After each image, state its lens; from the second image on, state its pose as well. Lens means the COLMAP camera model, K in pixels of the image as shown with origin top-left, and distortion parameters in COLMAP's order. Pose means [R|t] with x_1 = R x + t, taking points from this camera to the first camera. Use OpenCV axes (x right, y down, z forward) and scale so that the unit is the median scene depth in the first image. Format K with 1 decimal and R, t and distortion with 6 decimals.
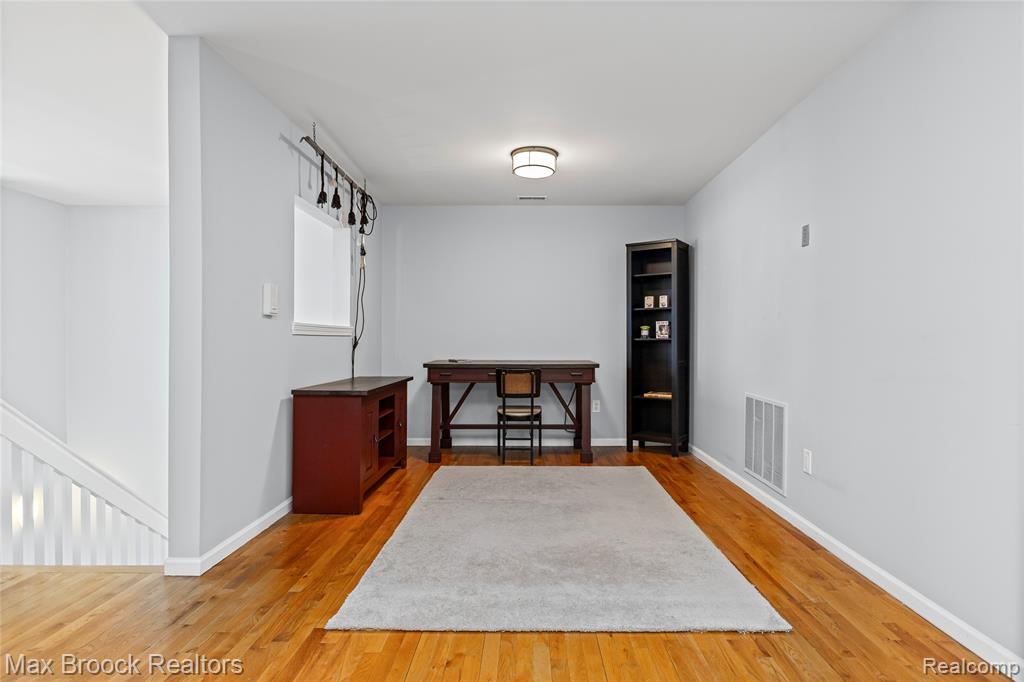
lens RADIAL K [[567.1, 0, 525.7], [0, 567.1, 356.1], [0, 0, 1]] dist [-0.005682, -0.000759]
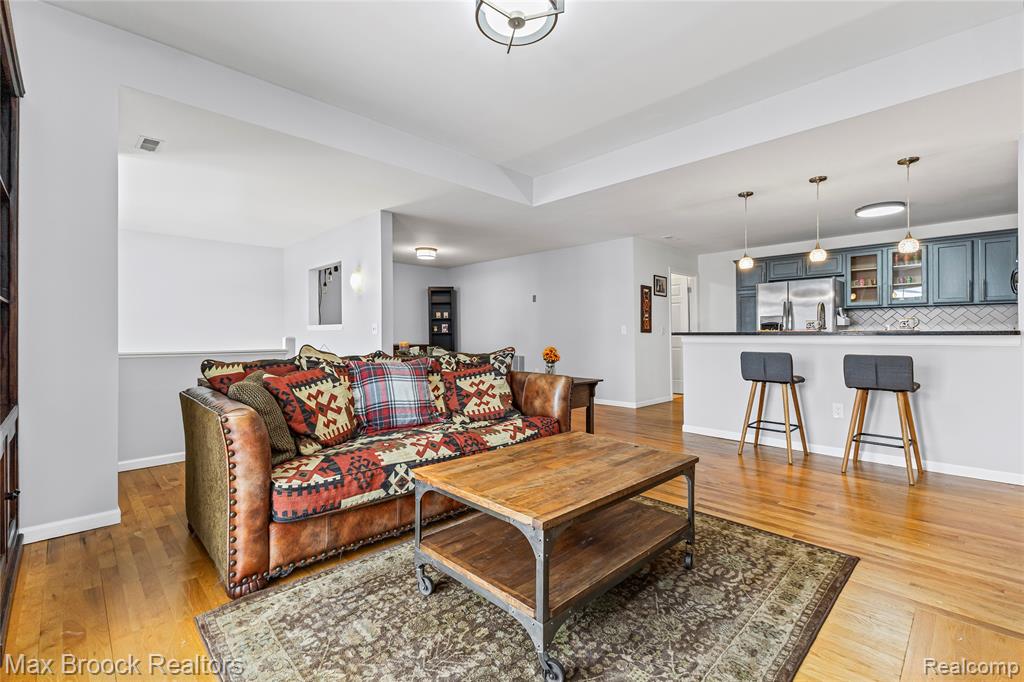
lens RADIAL K [[439.3, 0, 507.7], [0, 439.3, 337.0], [0, 0, 1]] dist [0.009980, -0.003613]
pose [[0.728676, -0.002379, 0.684855, -0.762428], [0.015703, 0.999789, -0.013235, 0.012756], [-0.684679, 0.020399, 0.728559, -0.377203]]
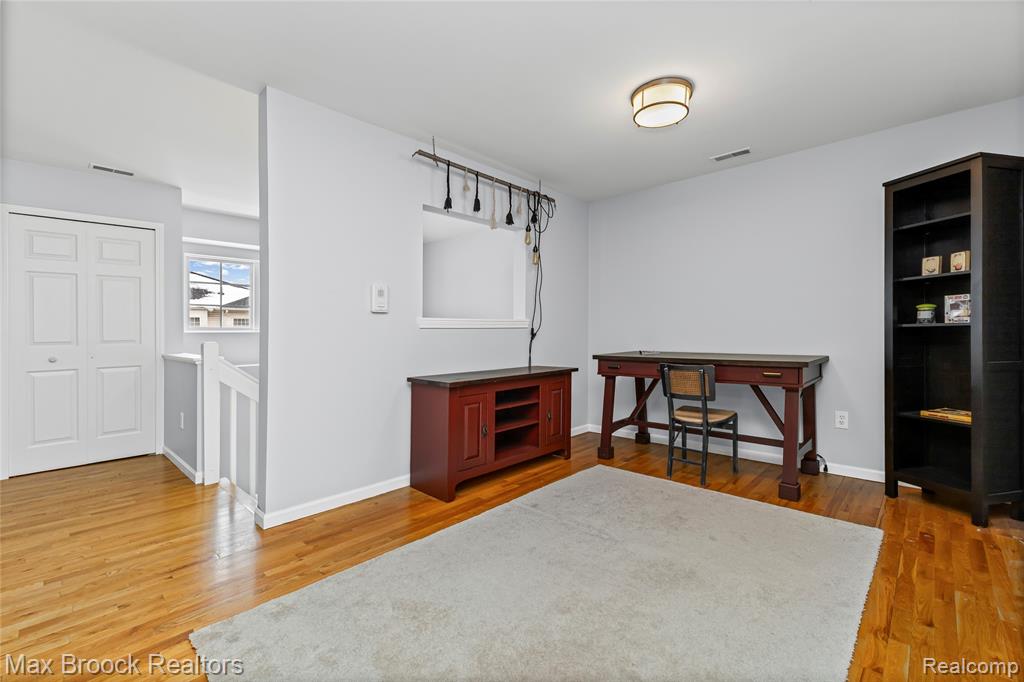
lens RADIAL K [[439.3, 0, 506.5], [0, 439.3, 339.6], [0, 0, 1]] dist [0.009980, -0.003613]
pose [[0.724588, 0.002244, -0.689179, 0.233311], [-0.006039, 0.999977, -0.003092, -0.010006], [0.689156, 0.006402, 0.724584, 0.346295]]
